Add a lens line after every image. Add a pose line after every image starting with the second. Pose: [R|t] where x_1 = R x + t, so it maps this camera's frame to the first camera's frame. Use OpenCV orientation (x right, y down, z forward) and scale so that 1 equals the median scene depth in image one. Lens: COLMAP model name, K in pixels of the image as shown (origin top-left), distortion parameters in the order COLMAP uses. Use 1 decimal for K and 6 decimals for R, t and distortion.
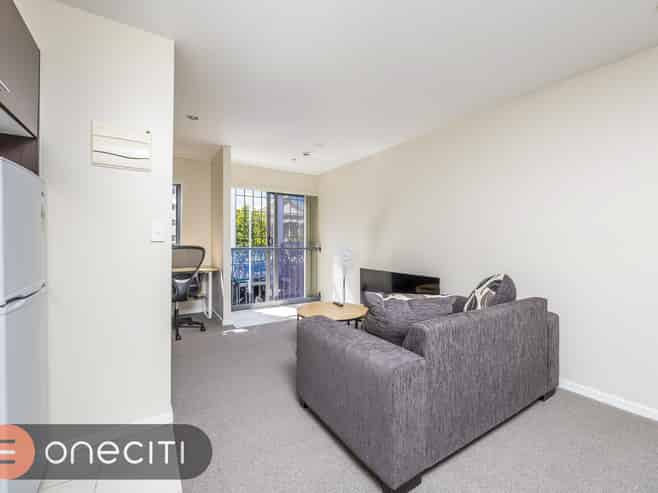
lens RADIAL K [[280.5, 0, 326.6], [0, 280.5, 243.9], [0, 0, 1]] dist [0.000144, 0.000063]
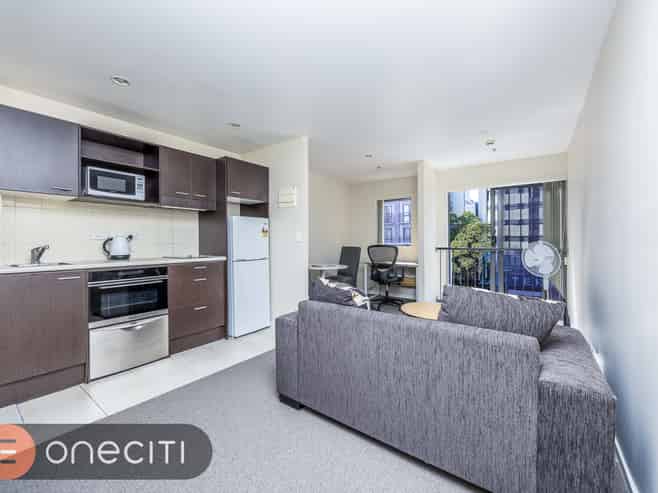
lens RADIAL K [[280.5, 0, 326.6], [0, 280.5, 243.9], [0, 0, 1]] dist [0.000144, 0.000063]
pose [[0.344526, 0.004254, -0.938767, 0.743428], [-0.010314, 0.999947, 0.000746, 0.002351], [0.938720, 0.009425, 0.344552, 0.275929]]
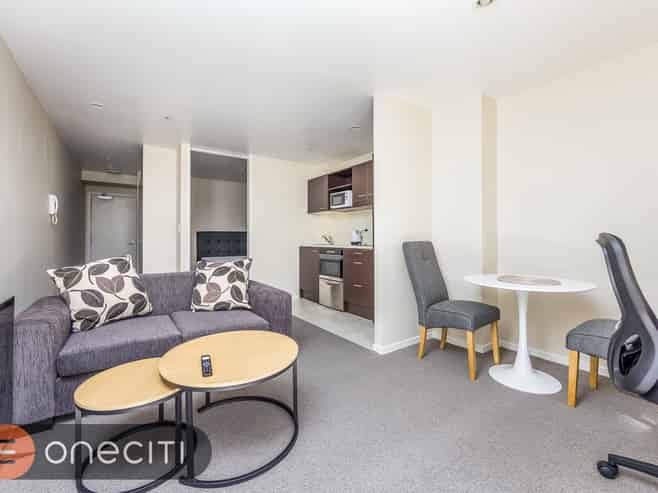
lens RADIAL K [[290.6, 0, 328.8], [0, 290.6, 244.0], [0, 0, 1]] dist [0.002953, 0.000508]
pose [[-0.999240, -0.001769, -0.038947, -0.151739], [-0.002752, 0.999679, 0.025202, 0.019163], [0.038890, 0.025290, -0.998923, 1.458175]]
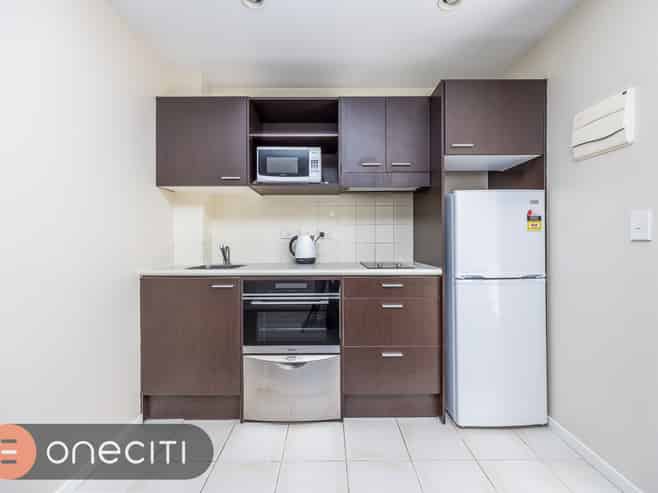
lens RADIAL K [[290.6, 0, 328.8], [0, 290.6, 244.0], [0, 0, 1]] dist [0.002953, 0.000508]
pose [[-0.544266, 0.010439, -0.838848, 0.239302], [-0.010061, 0.999769, 0.018969, -0.003378], [0.838852, 0.018763, -0.544035, 0.411216]]
